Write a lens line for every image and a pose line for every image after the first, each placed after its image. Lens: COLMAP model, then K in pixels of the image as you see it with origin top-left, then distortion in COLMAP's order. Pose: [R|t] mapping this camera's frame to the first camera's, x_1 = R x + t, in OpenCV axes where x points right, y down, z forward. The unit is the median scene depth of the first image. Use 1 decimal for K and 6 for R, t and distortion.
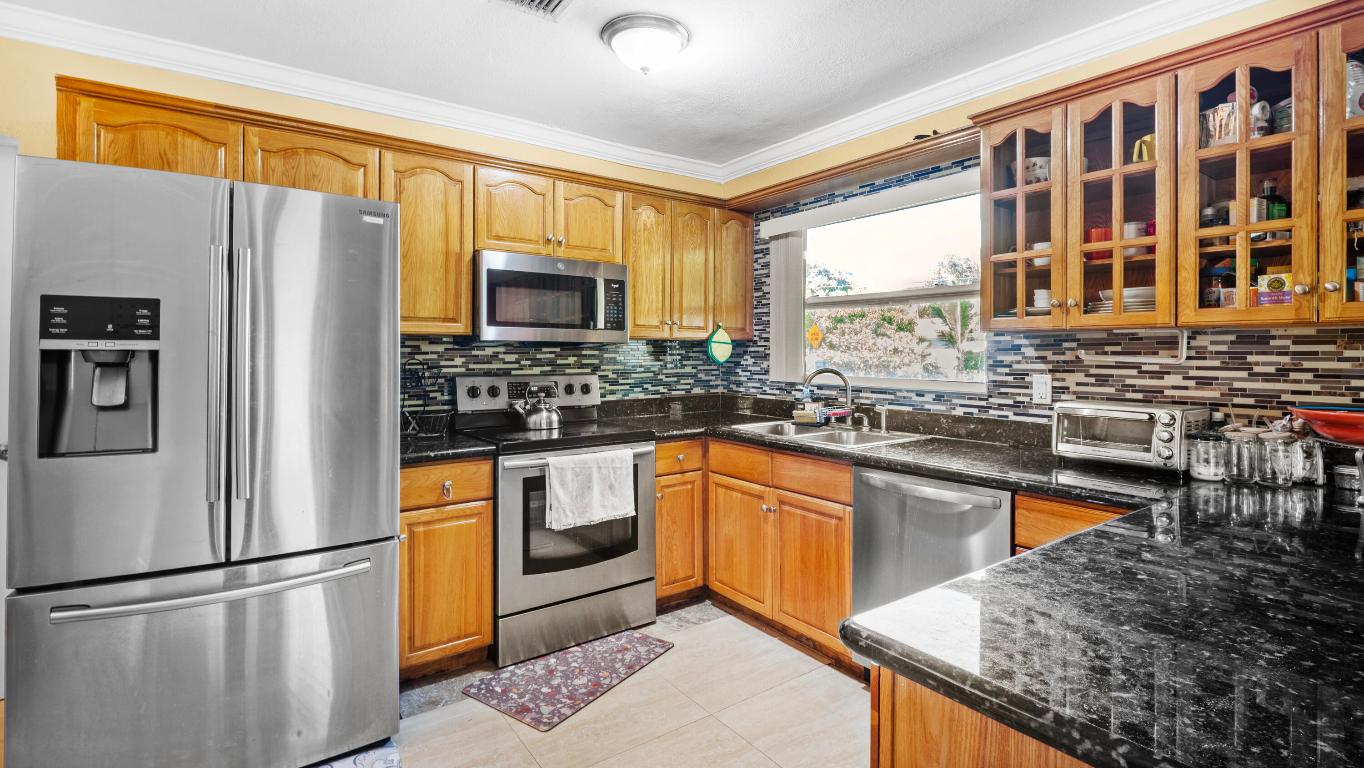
lens RADIAL K [[630.5, 0, 683.7], [0, 630.5, 346.1], [0, 0, 1]] dist [-0.017273, -0.000352]
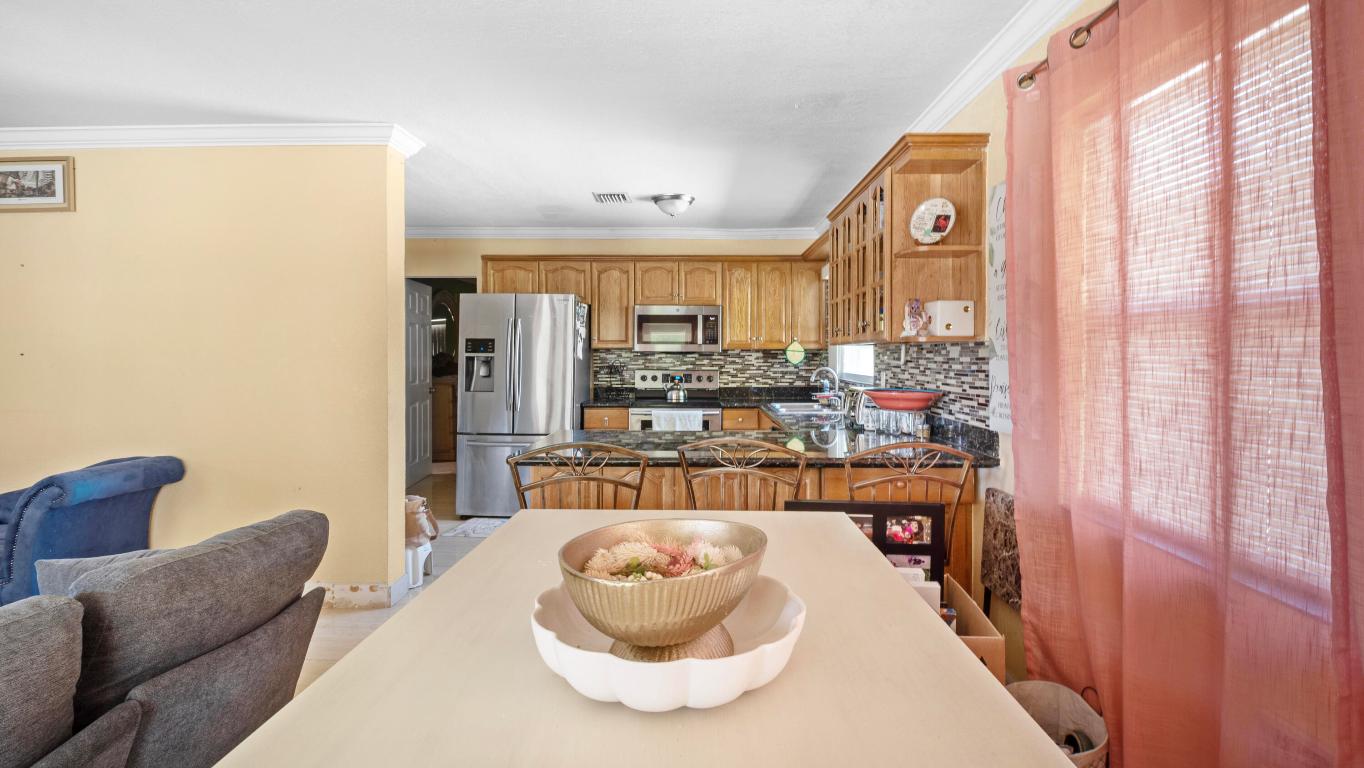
lens RADIAL K [[630.5, 0, 675.5], [0, 630.5, 345.4], [0, 0, 1]] dist [-0.017273, -0.000352]
pose [[0.790224, -0.010064, -0.612735, 0.876211], [0.005083, 0.999938, -0.009868, -0.006462], [0.612797, 0.004683, 0.790227, -0.429664]]
